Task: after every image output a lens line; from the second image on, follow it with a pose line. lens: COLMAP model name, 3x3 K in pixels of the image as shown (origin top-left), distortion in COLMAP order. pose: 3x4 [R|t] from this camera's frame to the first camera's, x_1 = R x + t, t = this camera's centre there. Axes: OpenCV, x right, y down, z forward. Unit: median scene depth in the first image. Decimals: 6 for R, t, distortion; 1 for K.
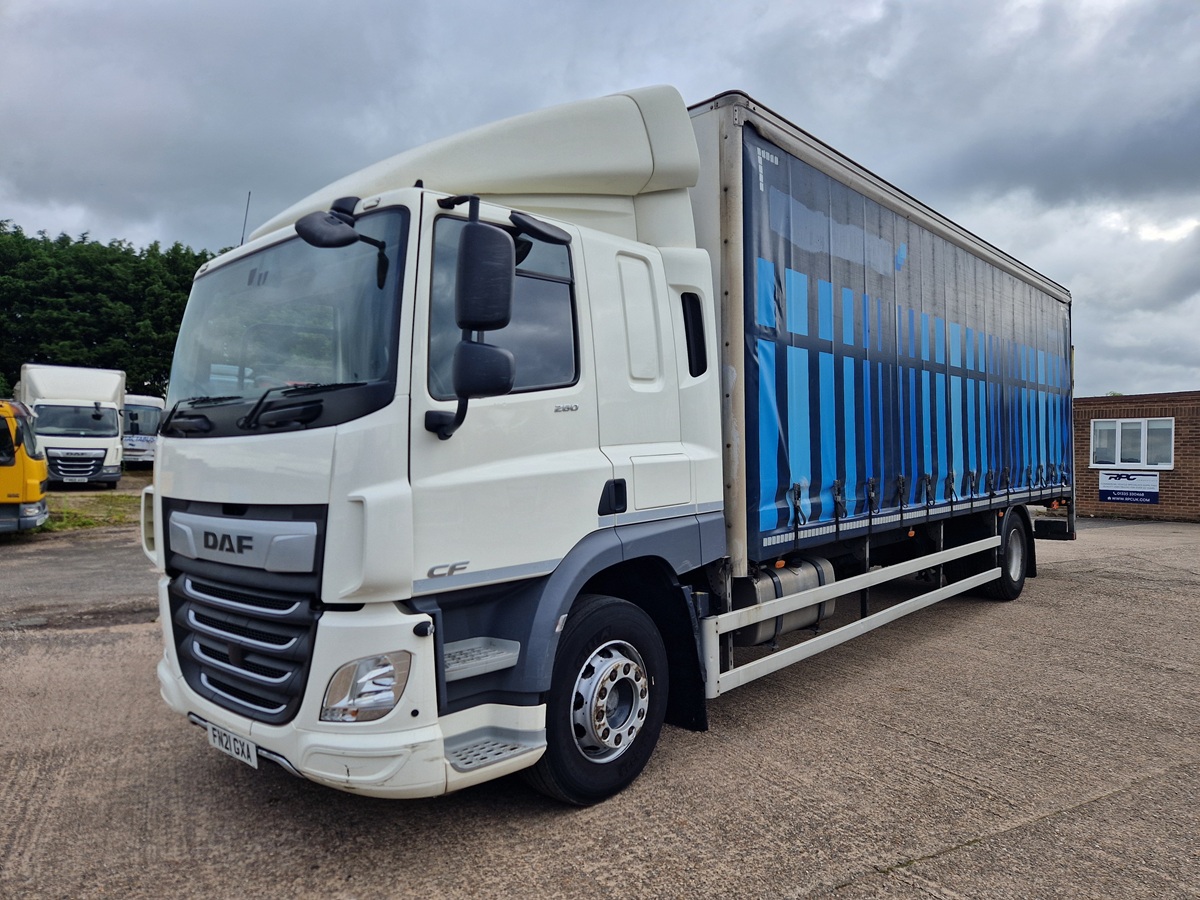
lens RADIAL K [[804.7, 0, 589.5], [0, 804.7, 450.9], [0, 0, 1]] dist [0.065270, -0.039695]
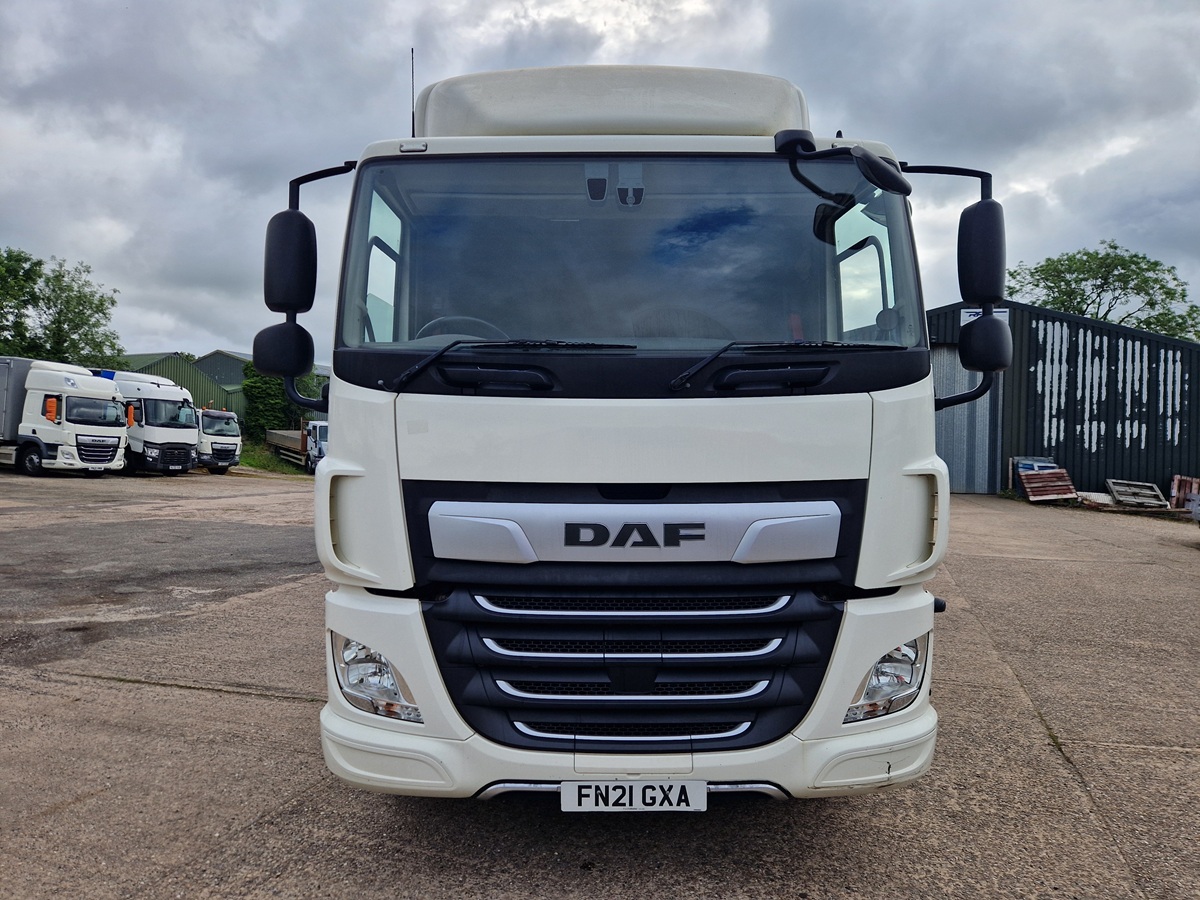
lens RADIAL K [[804.7, 0, 589.5], [0, 804.7, 450.9], [0, 0, 1]] dist [0.065270, -0.039695]
pose [[0.735590, 0.008108, 0.677378, -0.634918], [-0.016668, 0.999842, 0.006133, 0.018768], [-0.677222, -0.015802, 0.735609, 0.301066]]
